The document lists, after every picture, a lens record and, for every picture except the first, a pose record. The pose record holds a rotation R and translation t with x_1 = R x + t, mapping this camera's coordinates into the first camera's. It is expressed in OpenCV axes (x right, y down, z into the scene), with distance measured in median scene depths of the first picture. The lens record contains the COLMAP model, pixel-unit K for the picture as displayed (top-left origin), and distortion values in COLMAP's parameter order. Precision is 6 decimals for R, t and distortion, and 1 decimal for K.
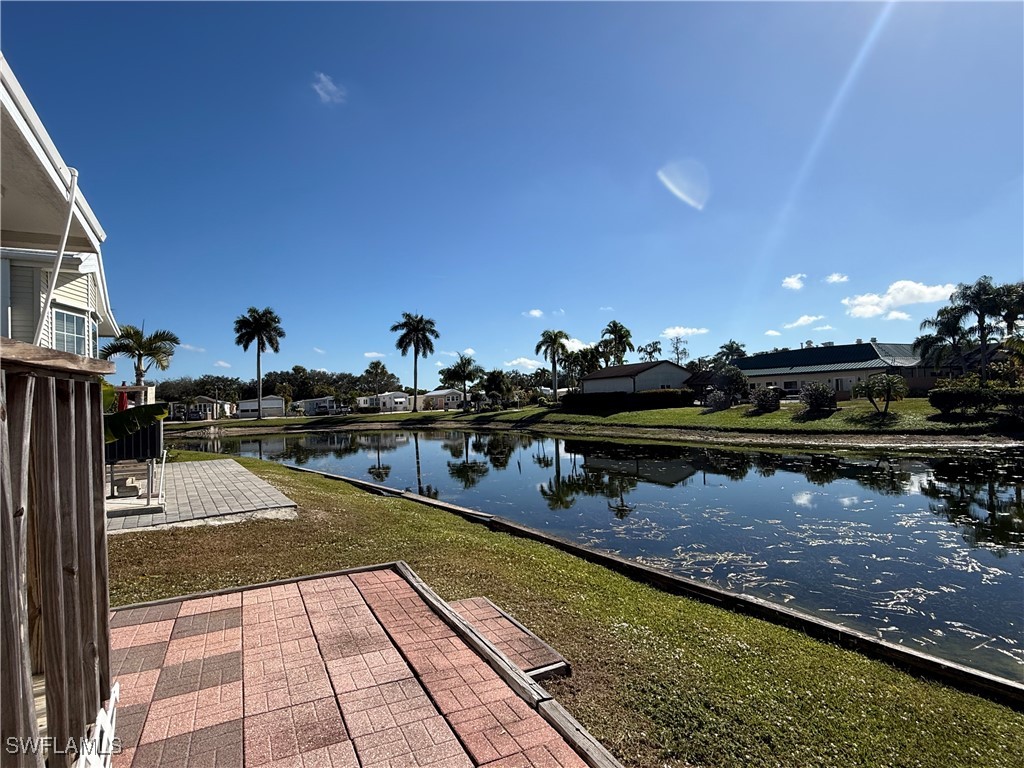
lens RADIAL K [[528.7, 0, 510.4], [0, 528.7, 388.8], [0, 0, 1]] dist [-0.002912, 0.000132]
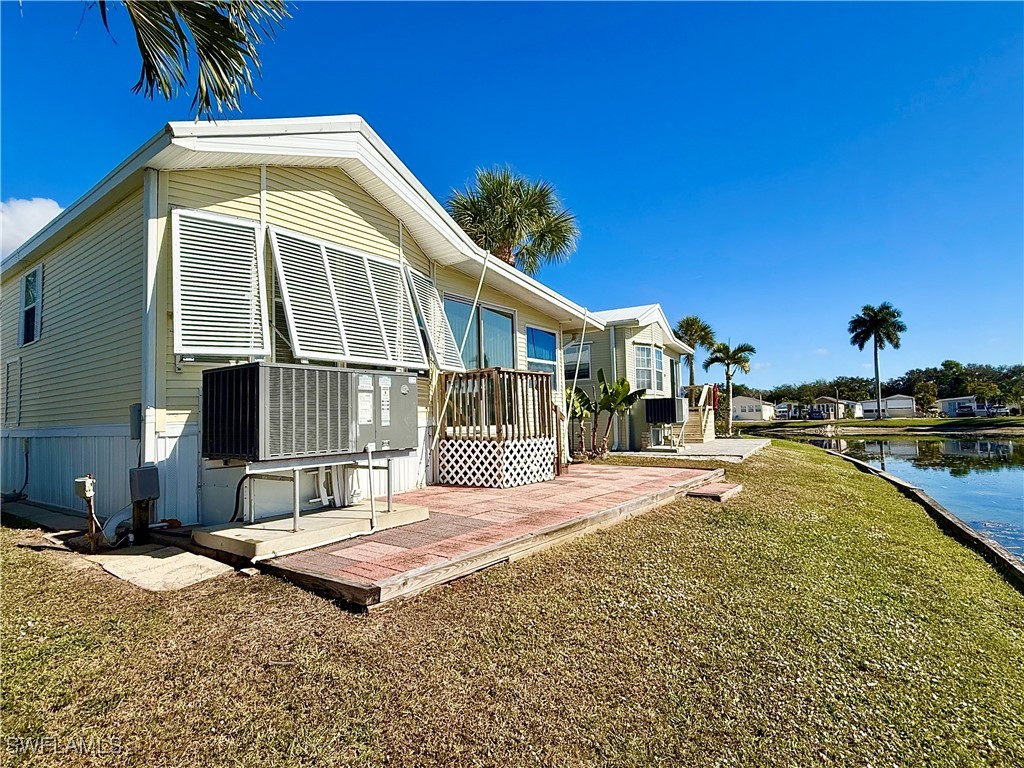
lens RADIAL K [[528.7, 0, 510.4], [0, 528.7, 388.8], [0, 0, 1]] dist [-0.002912, 0.000132]
pose [[0.451898, -0.030235, -0.891557, 0.082644], [0.025614, 0.999453, -0.020911, 0.004745], [0.891702, -0.013387, 0.452425, -0.037272]]
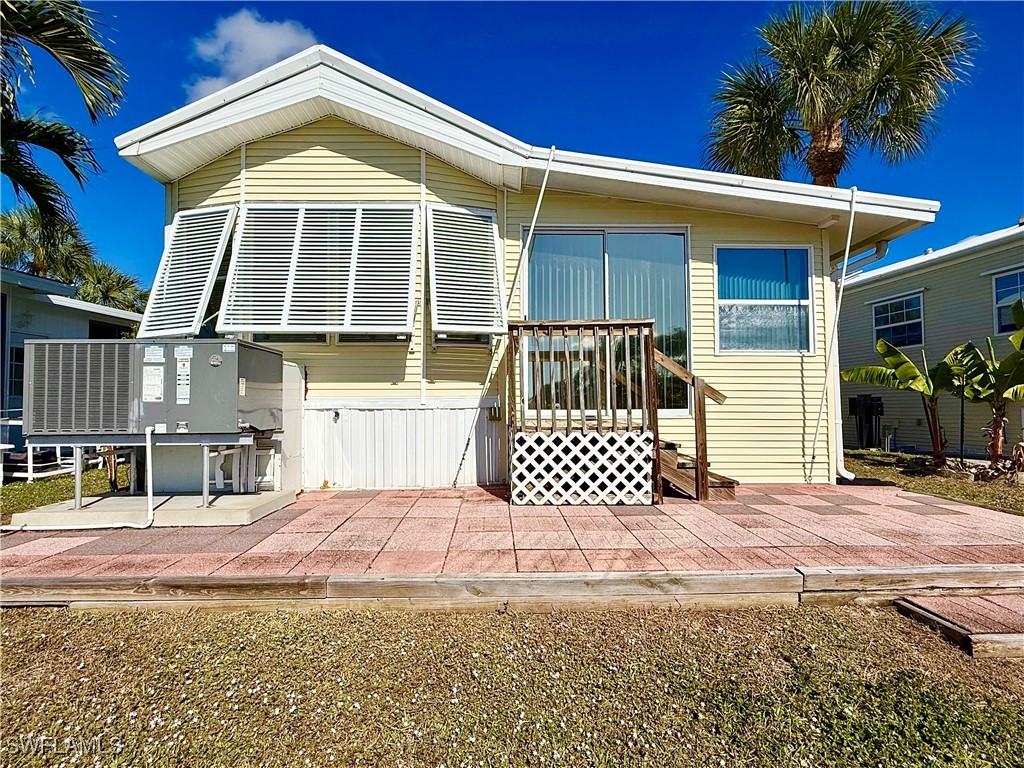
lens RADIAL K [[528.7, 0, 510.4], [0, 528.7, 388.8], [0, 0, 1]] dist [-0.002912, 0.000132]
pose [[-0.425273, 0.002744, -0.905061, 0.036915], [0.035180, 0.999290, -0.013501, 0.009504], [0.904381, -0.037581, -0.425068, 0.068743]]
